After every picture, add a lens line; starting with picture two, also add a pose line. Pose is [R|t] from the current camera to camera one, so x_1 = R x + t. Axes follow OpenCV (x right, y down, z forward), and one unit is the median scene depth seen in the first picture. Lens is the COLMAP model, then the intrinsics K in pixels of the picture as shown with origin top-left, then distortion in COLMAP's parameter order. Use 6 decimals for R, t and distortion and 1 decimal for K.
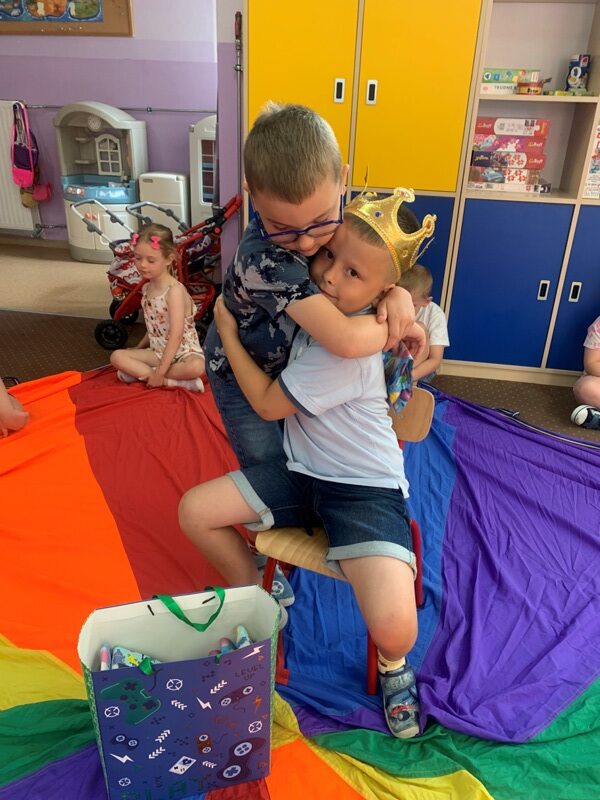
lens RADIAL K [[603.3, 0, 298.6], [0, 603.3, 400.0], [0, 0, 1]] dist [0.028579, -0.018878]
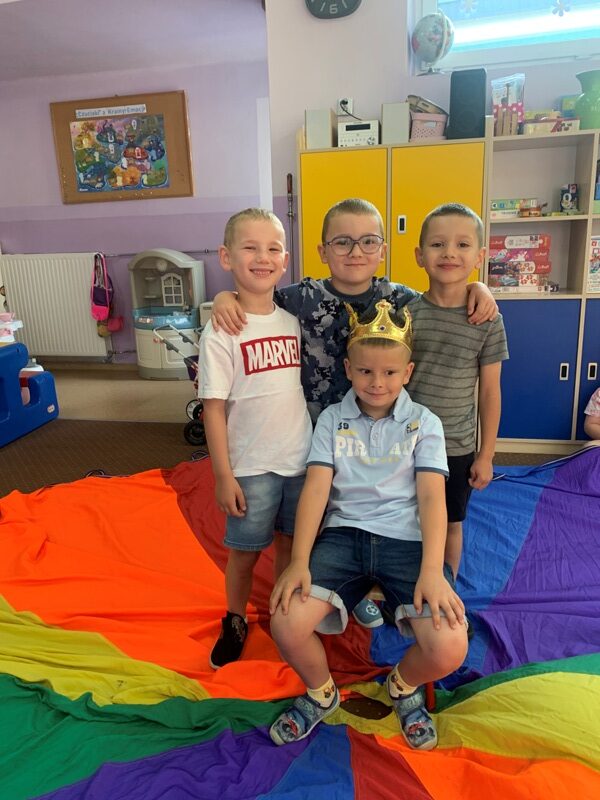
lens RADIAL K [[603.3, 0, 294.1], [0, 603.3, 403.5], [0, 0, 1]] dist [0.028579, -0.018878]
pose [[0.997110, -0.057968, -0.049112, -0.056384], [0.047805, 0.981108, -0.187459, 0.071179], [0.059051, 0.184570, 0.981044, -0.153513]]
